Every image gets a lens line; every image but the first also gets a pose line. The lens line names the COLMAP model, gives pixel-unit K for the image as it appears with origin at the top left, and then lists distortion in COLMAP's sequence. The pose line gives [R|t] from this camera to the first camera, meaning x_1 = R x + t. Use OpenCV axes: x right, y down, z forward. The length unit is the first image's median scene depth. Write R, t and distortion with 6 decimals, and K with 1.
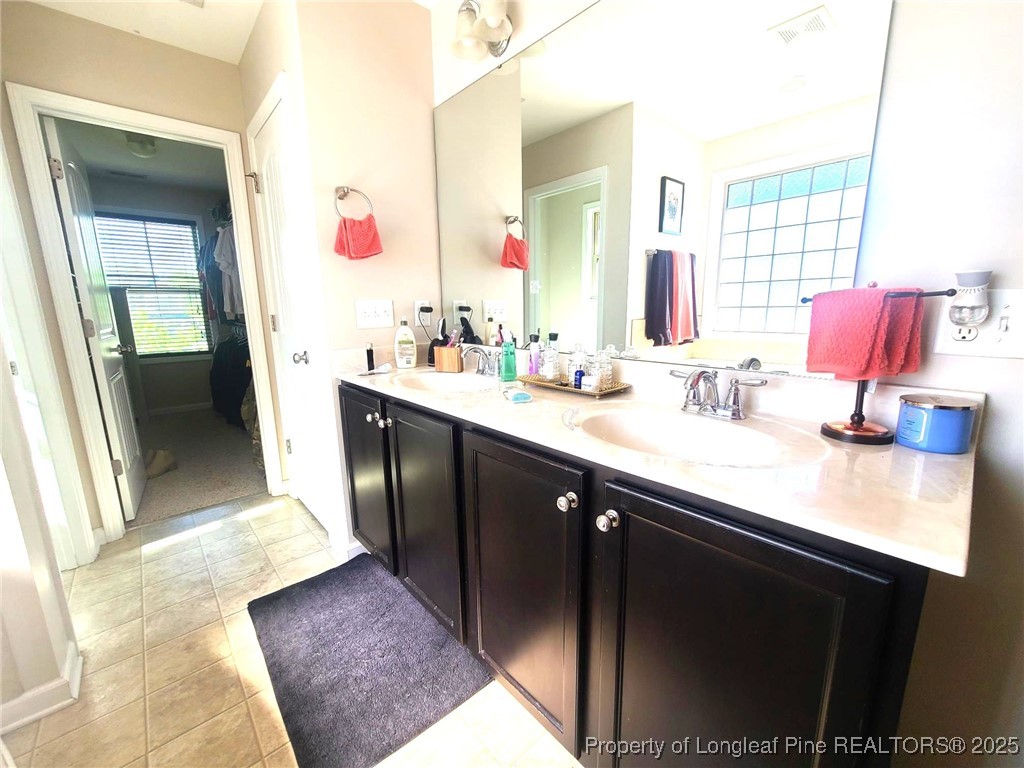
lens RADIAL K [[419.9, 0, 511.7], [0, 419.9, 387.2], [0, 0, 1]] dist [-0.002228, -0.000104]
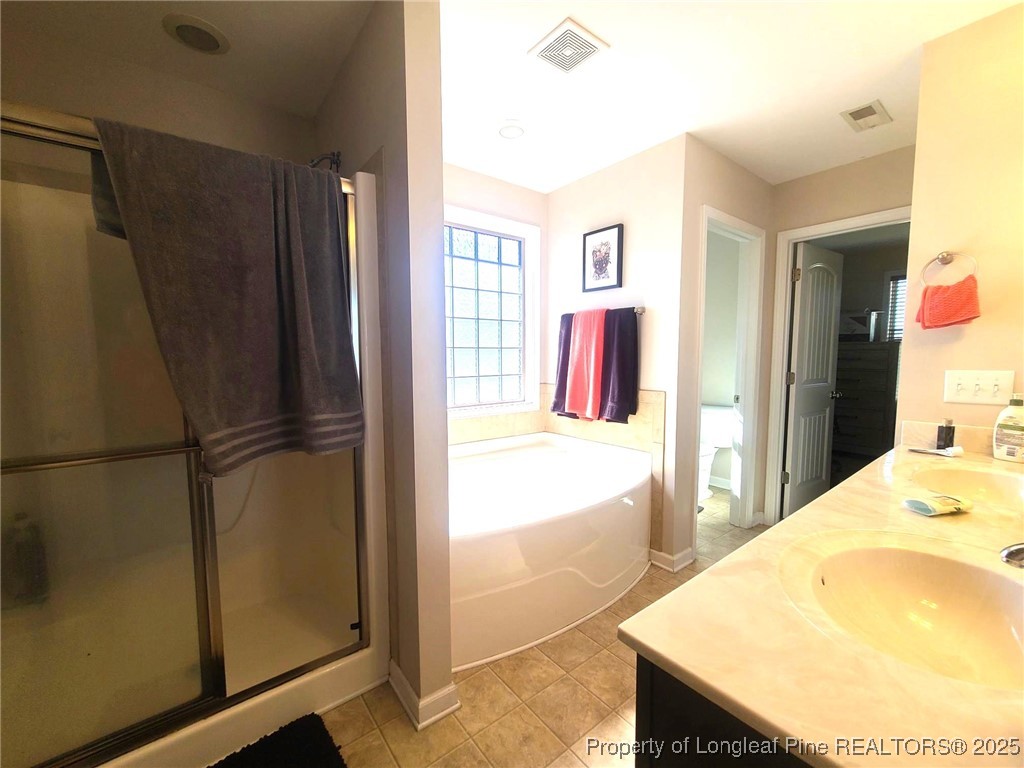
lens RADIAL K [[419.9, 0, 510.6], [0, 419.9, 385.8], [0, 0, 1]] dist [-0.002228, -0.000104]
pose [[-0.051790, 0.090817, -0.994520, 0.244084], [-0.186033, 0.977548, 0.098955, -0.038750], [0.981178, 0.190139, -0.033732, 0.052917]]
